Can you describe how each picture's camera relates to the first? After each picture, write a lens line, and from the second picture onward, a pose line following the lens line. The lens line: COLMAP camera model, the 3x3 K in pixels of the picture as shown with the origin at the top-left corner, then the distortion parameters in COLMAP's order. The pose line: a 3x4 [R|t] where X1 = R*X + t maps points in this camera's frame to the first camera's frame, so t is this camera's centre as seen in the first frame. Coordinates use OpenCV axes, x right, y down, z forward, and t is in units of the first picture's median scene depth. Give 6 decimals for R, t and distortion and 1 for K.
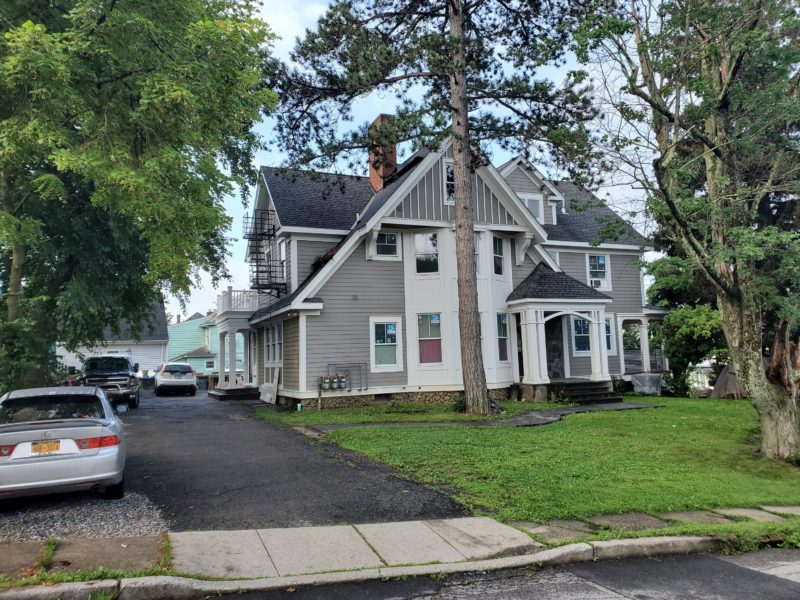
lens RADIAL K [[624.1, 0, 404.4], [0, 624.1, 298.4], [0, 0, 1]] dist [0.034462, -0.022203]
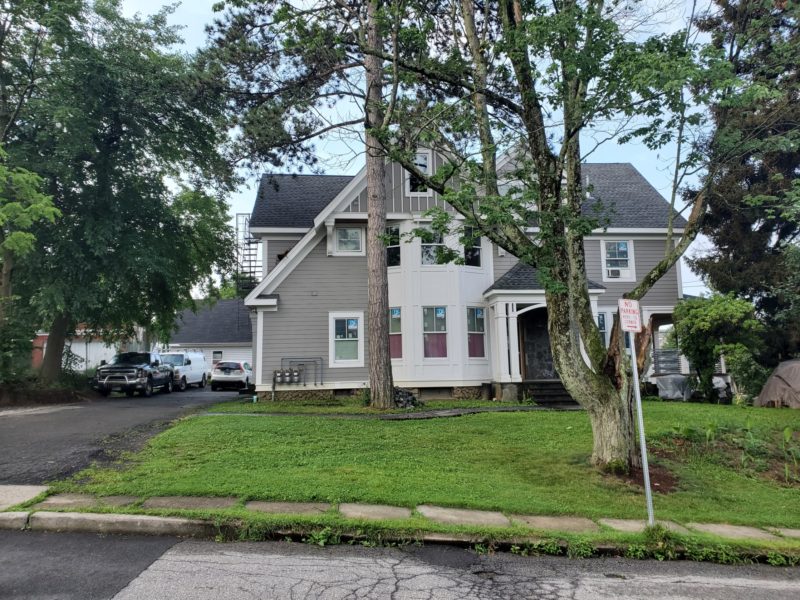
lens RADIAL K [[624.1, 0, 400.7], [0, 624.1, 295.7], [0, 0, 1]] dist [0.034462, -0.022203]
pose [[0.950065, -0.024830, -0.311063, 0.366129], [0.018926, 0.999579, -0.021982, 0.026994], [0.311478, 0.014997, 0.950135, 0.076264]]
